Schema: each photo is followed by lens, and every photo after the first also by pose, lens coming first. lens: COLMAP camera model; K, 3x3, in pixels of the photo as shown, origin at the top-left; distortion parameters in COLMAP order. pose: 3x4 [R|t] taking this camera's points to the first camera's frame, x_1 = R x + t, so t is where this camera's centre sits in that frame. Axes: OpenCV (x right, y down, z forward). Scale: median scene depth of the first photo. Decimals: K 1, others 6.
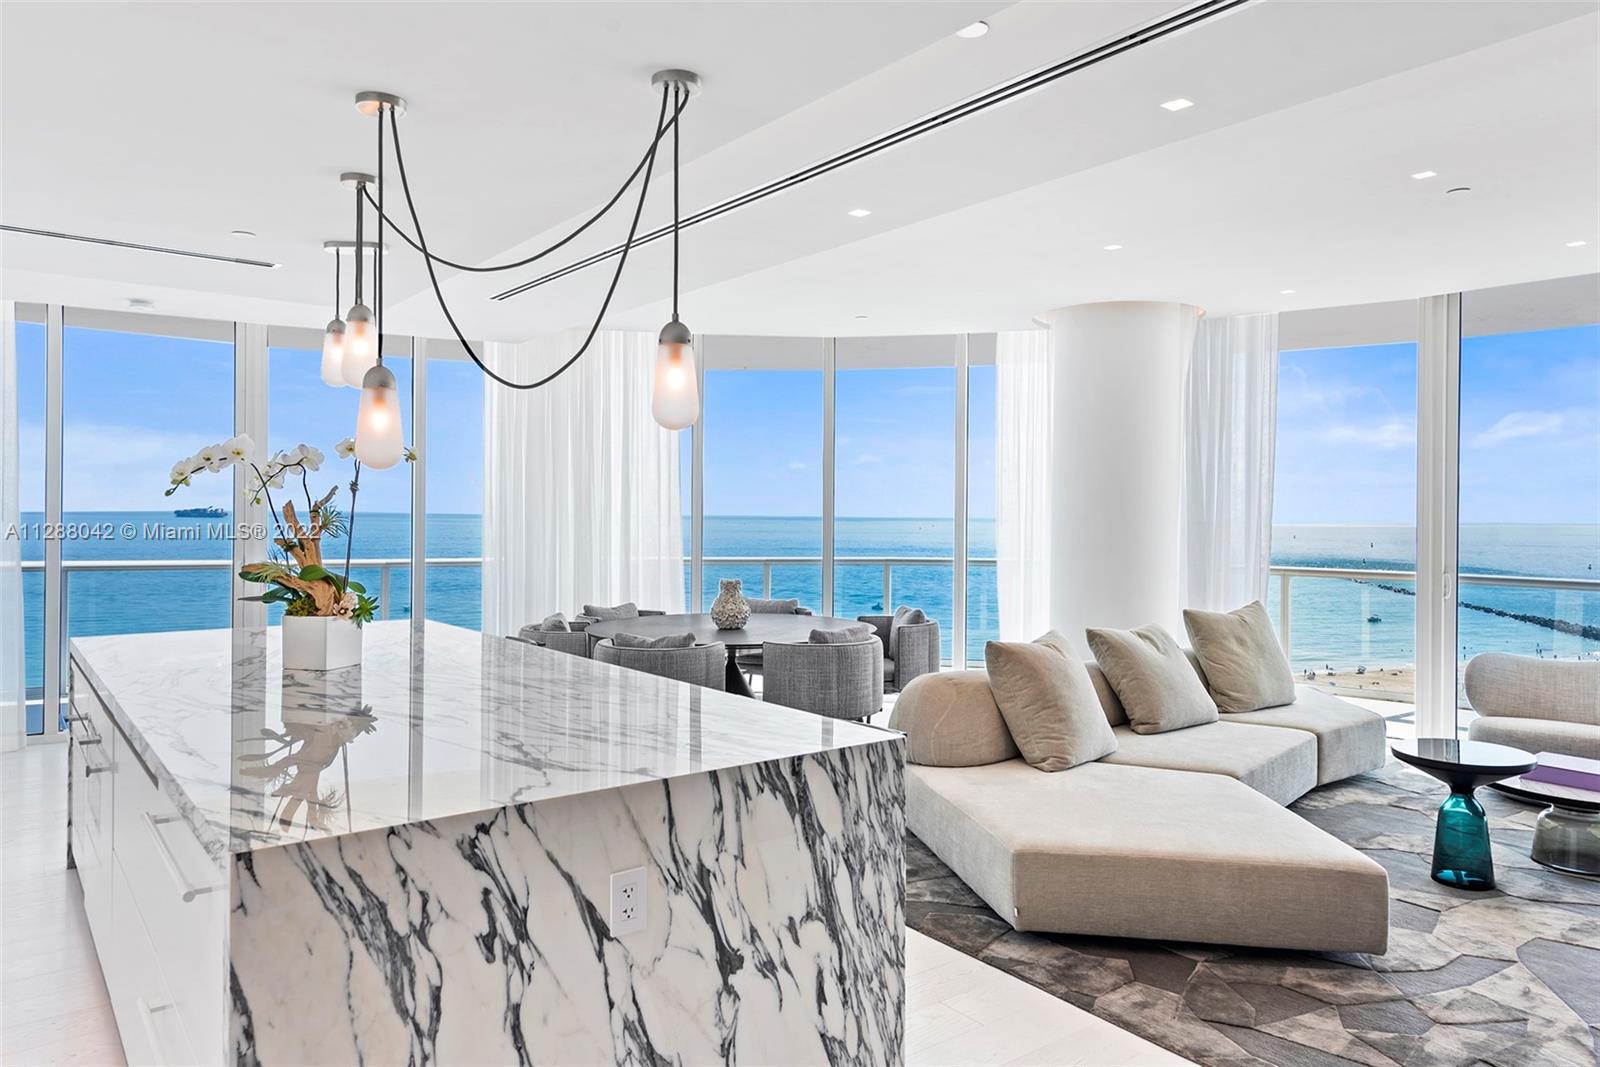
lens RADIAL K [[1048.6, 0, 803.8], [0, 1048.6, 511.5], [0, 0, 1]] dist [0.008176, -0.006238]
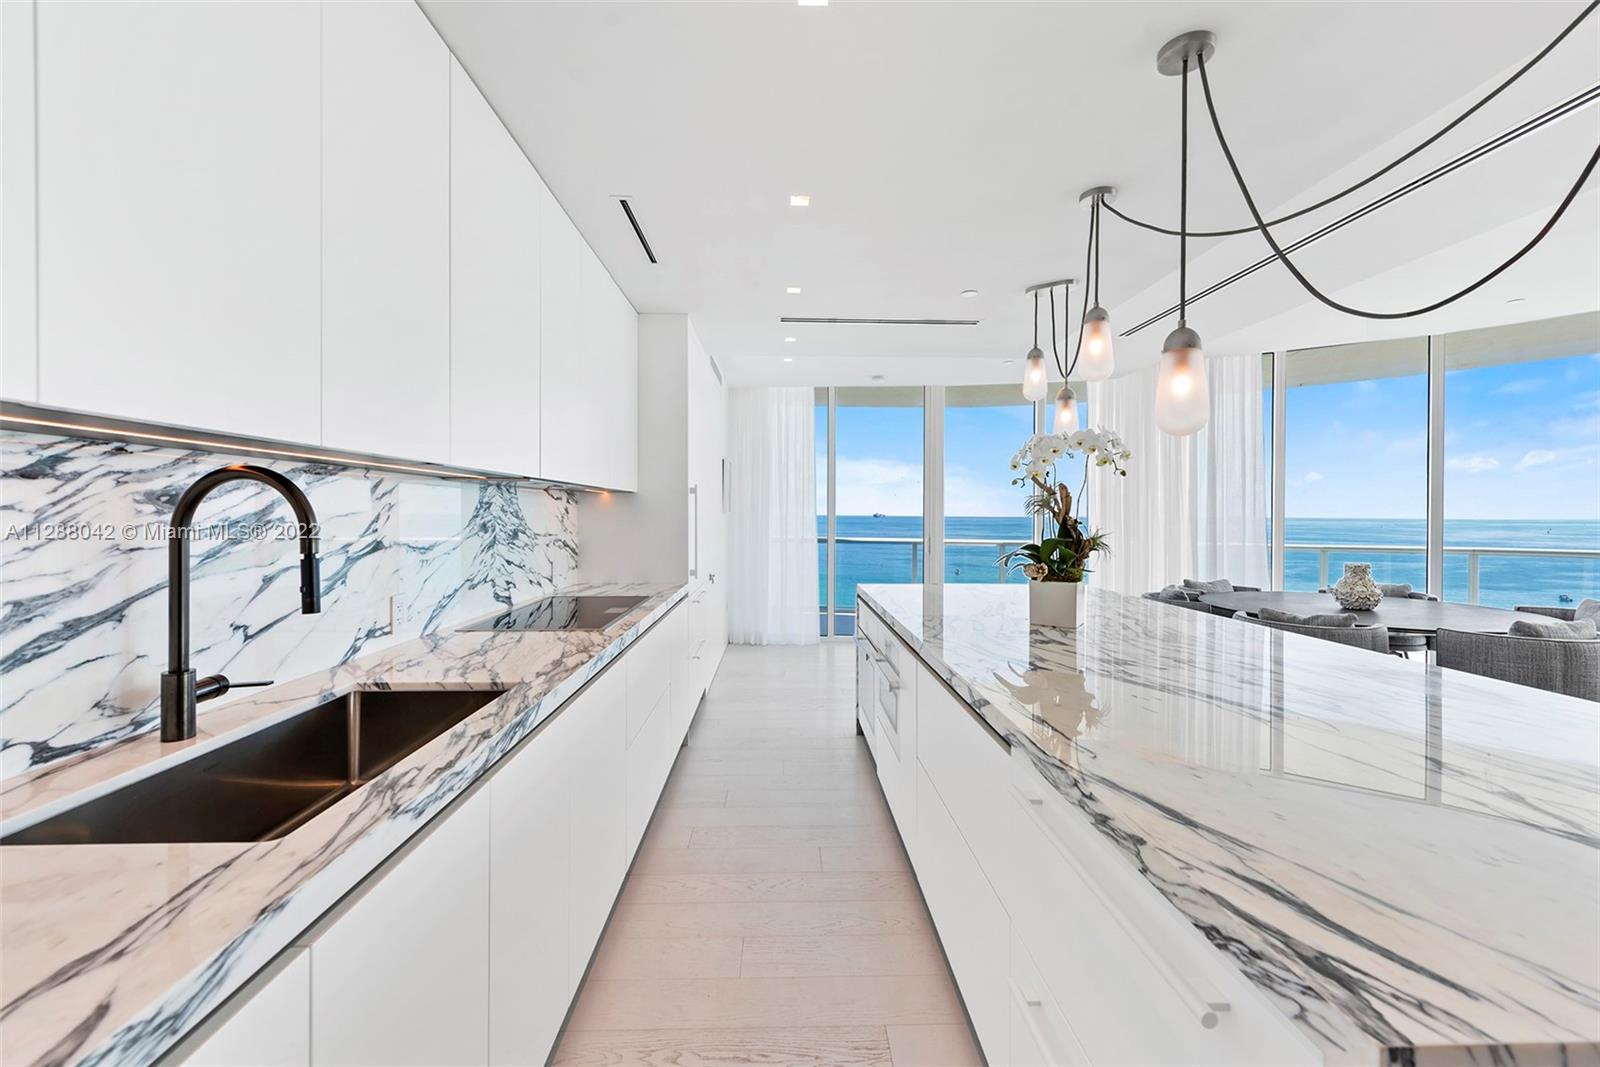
lens RADIAL K [[629.8, 0, 803.6], [0, 629.8, 514.1], [0, 0, 1]] dist [0.002697, -0.000008]
pose [[0.809076, -0.007230, -0.587660, -0.275803], [0.005698, 0.999974, -0.004458, 0.025450], [0.587677, 0.000258, 0.809096, 0.264605]]
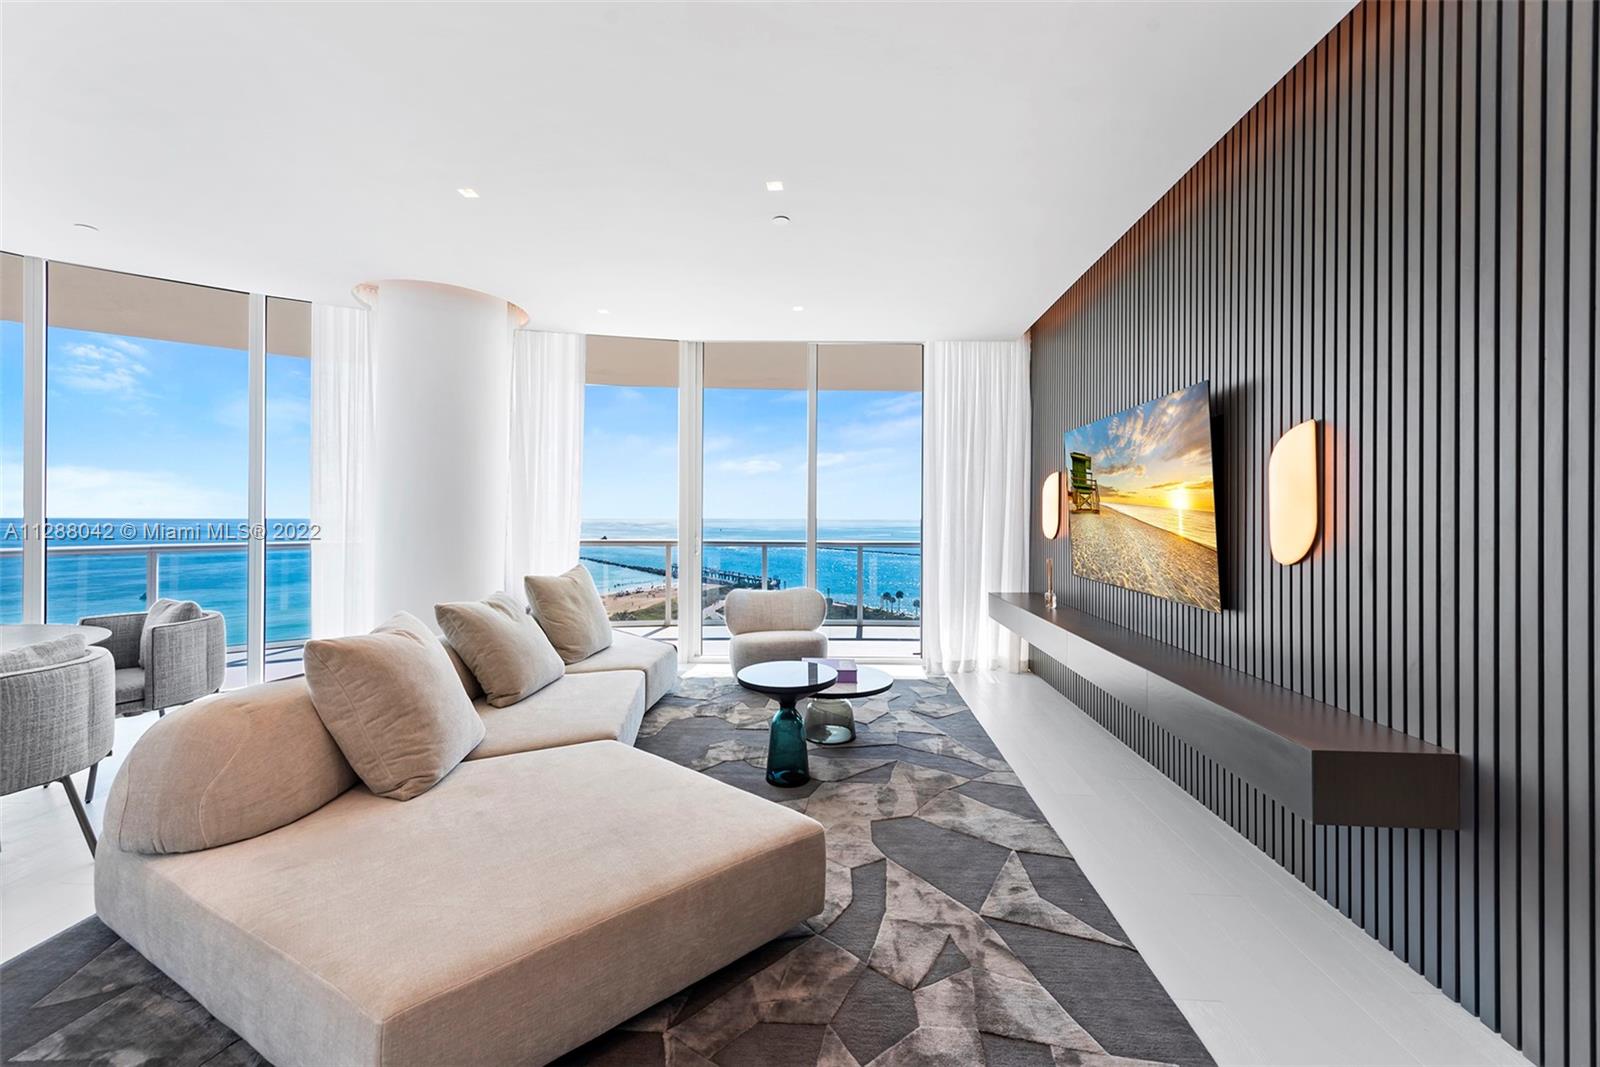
lens RADIAL K [[620.3, 0, 792.7], [0, 620.3, 514.7], [0, 0, 1]] dist [0.003163, -0.000069]
pose [[0.653317, -0.001444, 0.757083, 0.092664], [-0.000543, 0.999997, 0.002376, 0.046978], [-0.757084, -0.001963, 0.653315, 0.627495]]
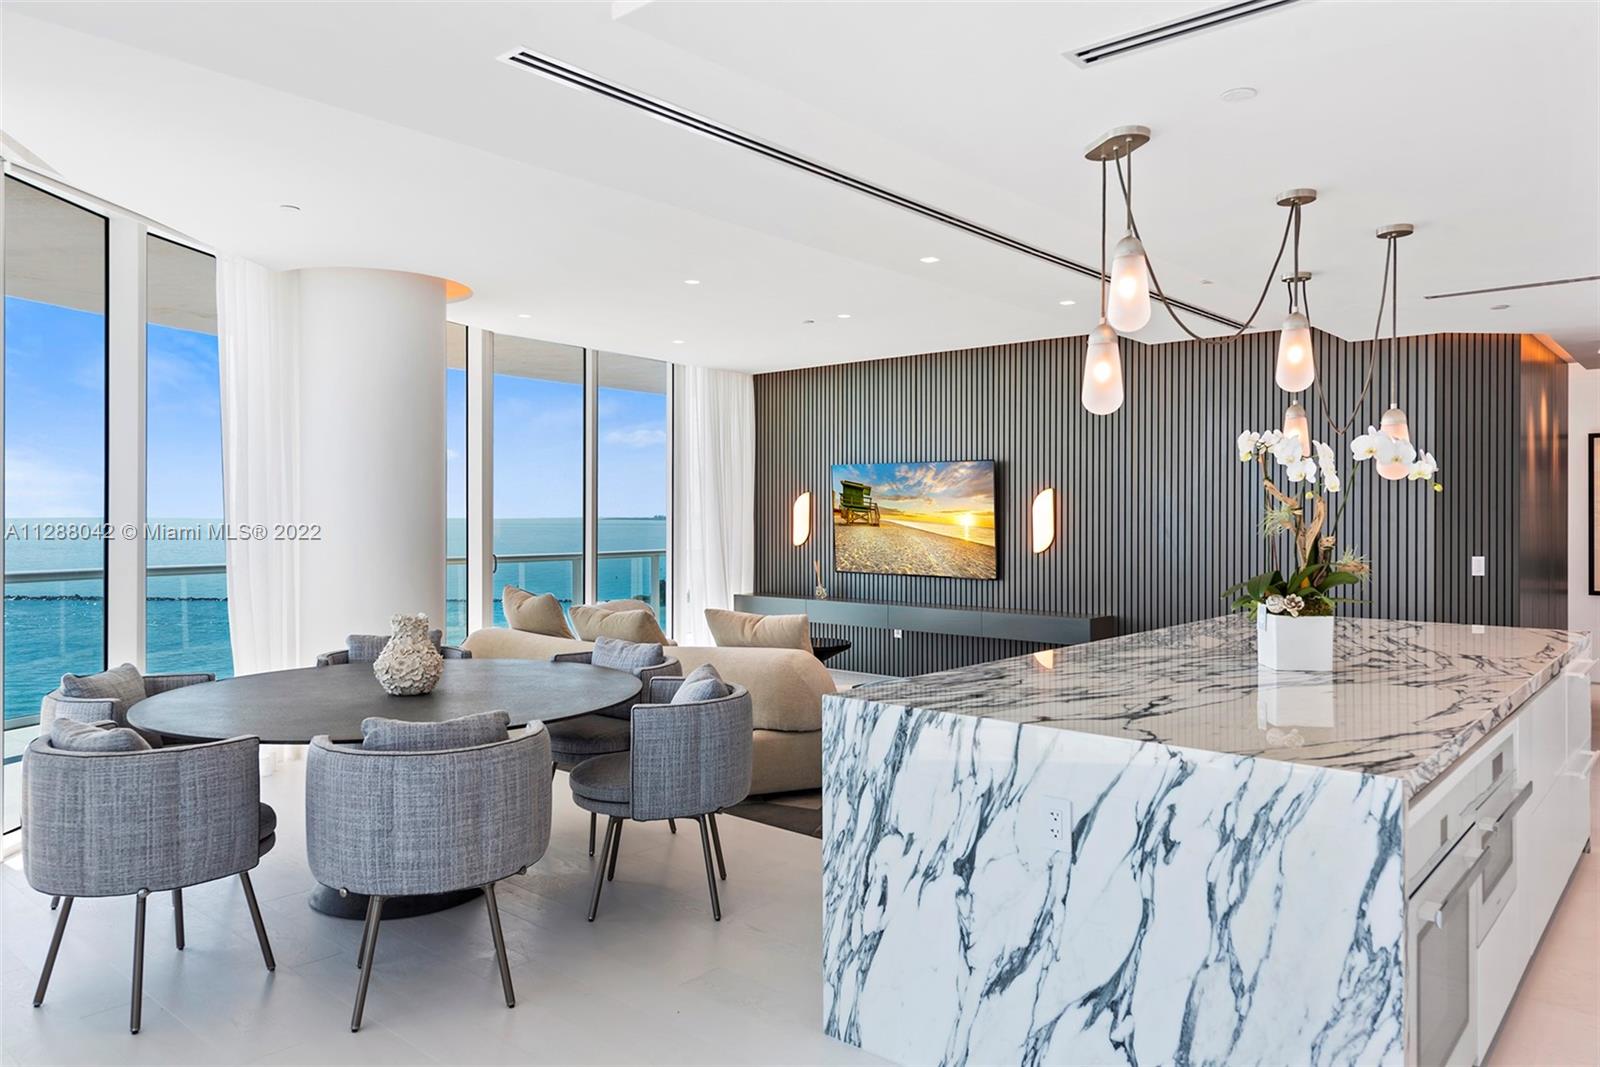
lens RADIAL K [[1095.6, 0, 773.1], [0, 1095.6, 515.0], [0, 0, 1]] dist [0.005168, -0.006459]
pose [[-0.176943, -0.008240, 0.984187, -1.338956], [-0.002849, 0.999965, 0.007860, 0.000835], [-0.984217, -0.001413, -0.176960, 1.614164]]
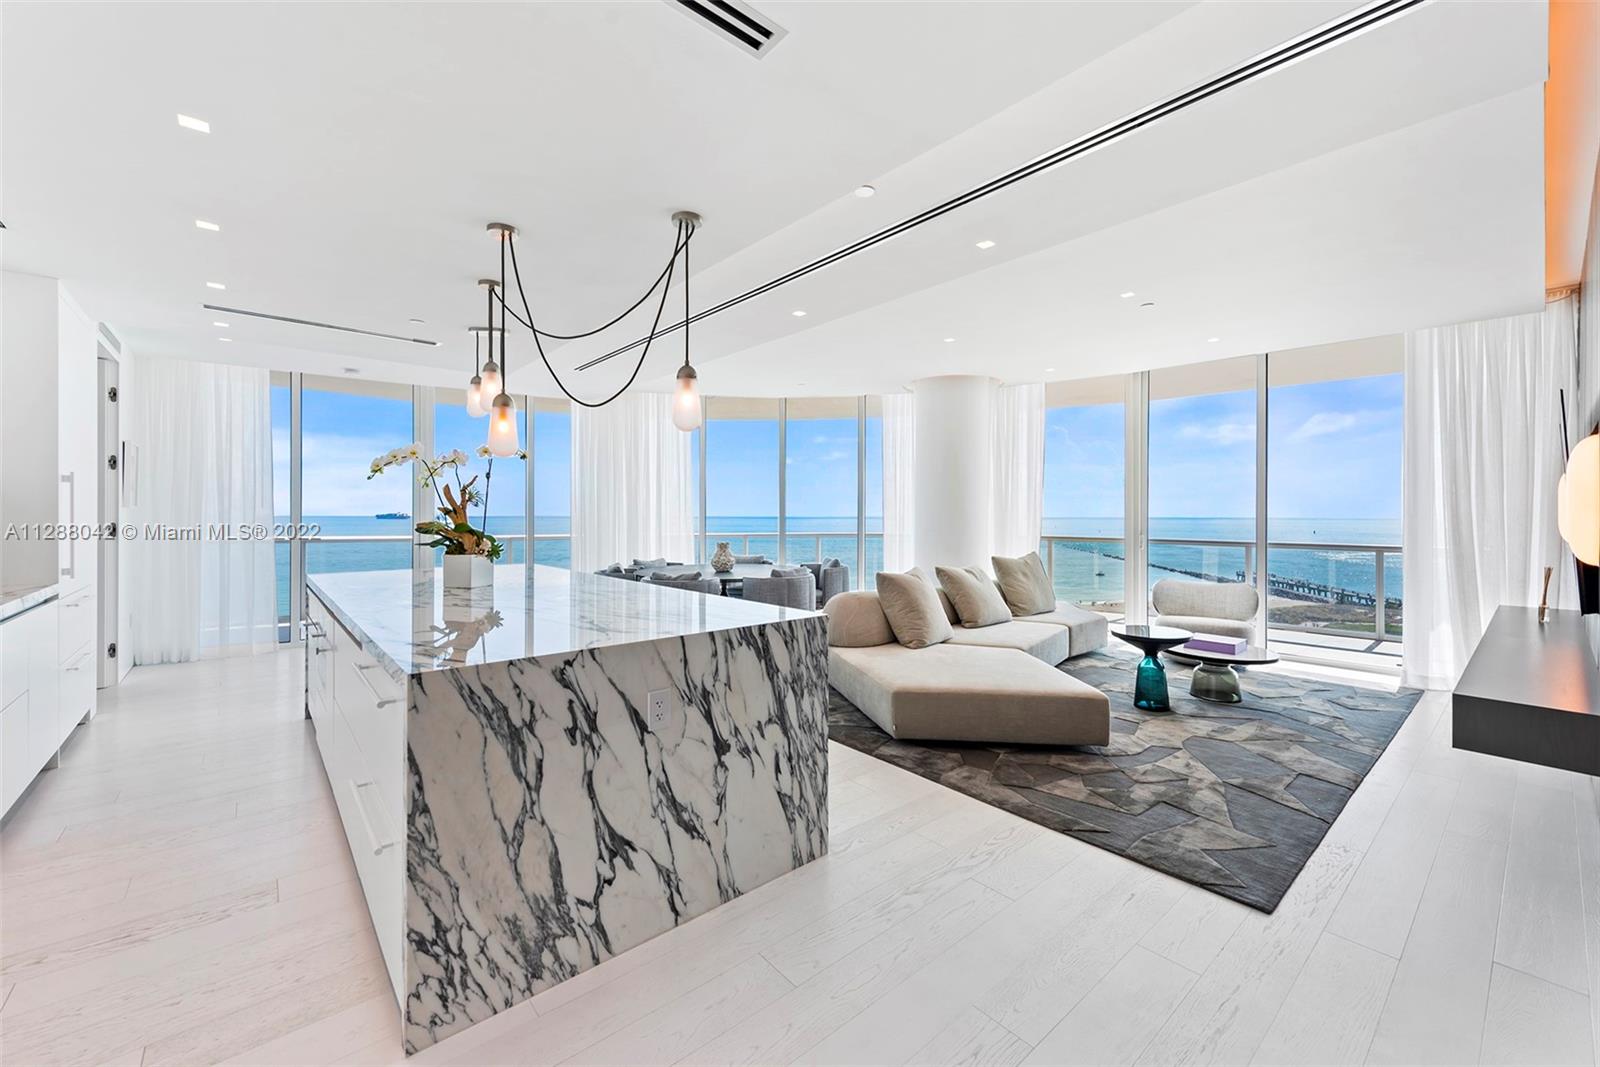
lens RADIAL K [[629.8, 0, 803.6], [0, 629.8, 514.1], [0, 0, 1]] dist [0.002697, -0.000008]
pose [[0.998404, -0.005585, 0.056191, 0.002434], [0.005538, 0.999984, 0.000994, 0.038734], [-0.056196, -0.000681, 0.998420, 0.002516]]
